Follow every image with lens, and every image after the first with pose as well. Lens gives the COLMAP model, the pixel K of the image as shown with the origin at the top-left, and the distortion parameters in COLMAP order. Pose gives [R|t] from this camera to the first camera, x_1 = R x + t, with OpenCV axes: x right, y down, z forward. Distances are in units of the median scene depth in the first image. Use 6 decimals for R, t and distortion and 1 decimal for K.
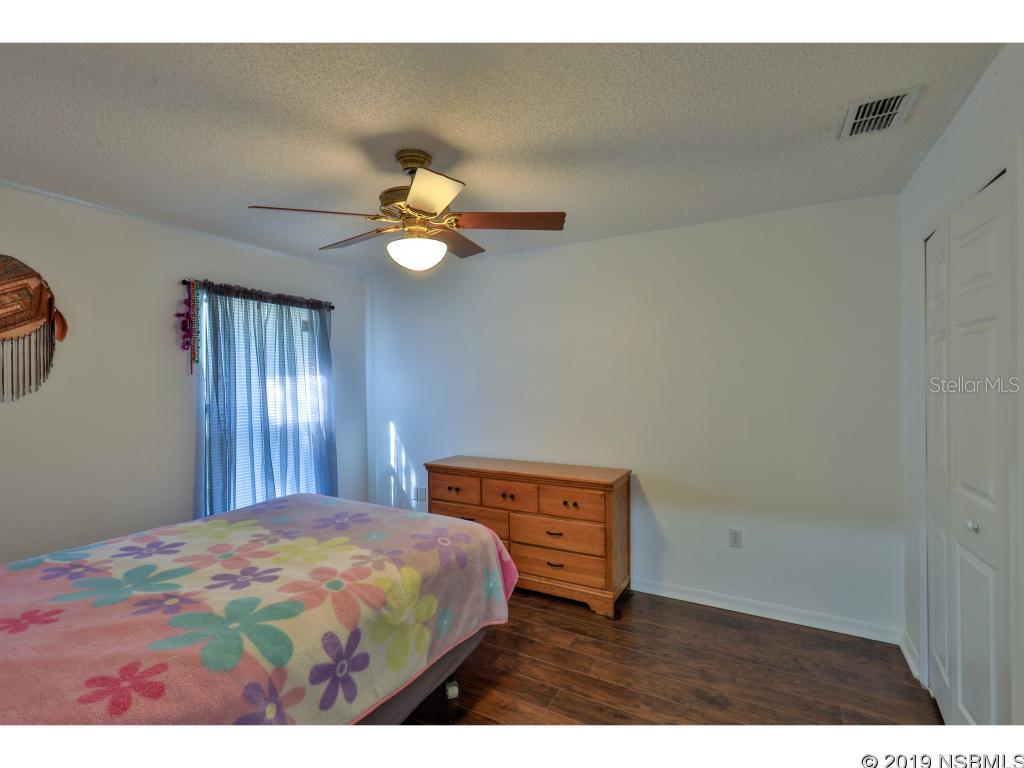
lens RADIAL K [[482.2, 0, 502.3], [0, 482.2, 382.6], [0, 0, 1]] dist [0.000917, 0.000164]
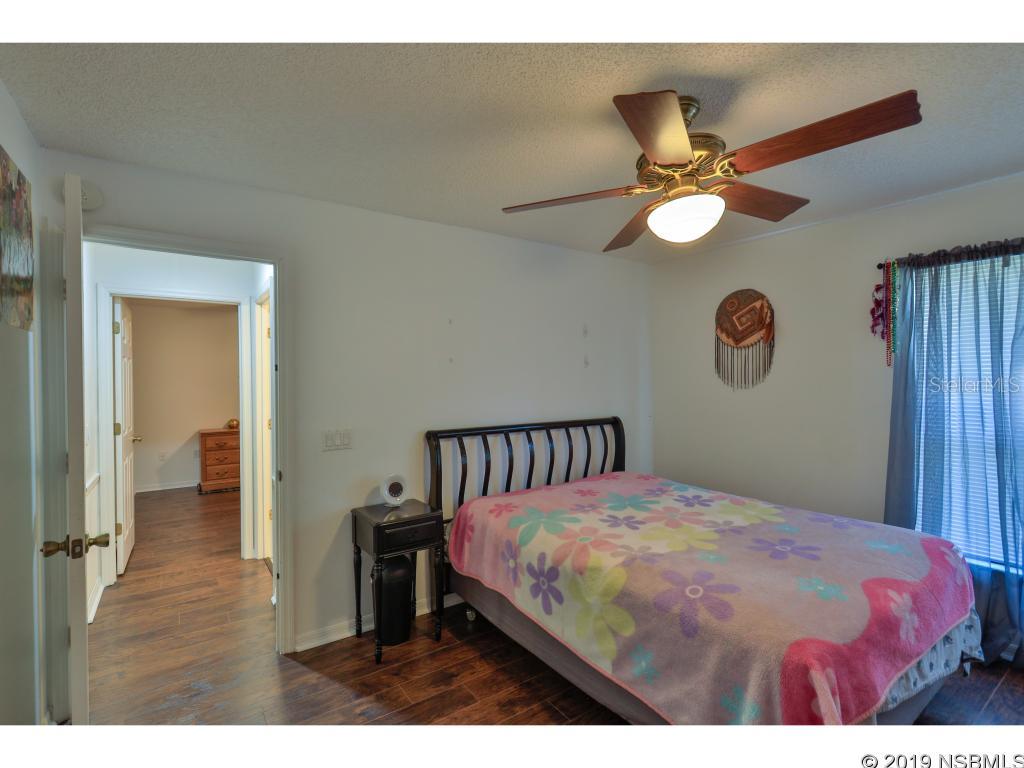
lens RADIAL K [[482.2, 0, 502.3], [0, 482.2, 382.6], [0, 0, 1]] dist [0.000917, 0.000164]
pose [[-0.441779, 0.023926, -0.896805, 0.695529], [0.012085, 0.999712, 0.020718, -0.019502], [0.897043, -0.001685, -0.441941, 1.079566]]
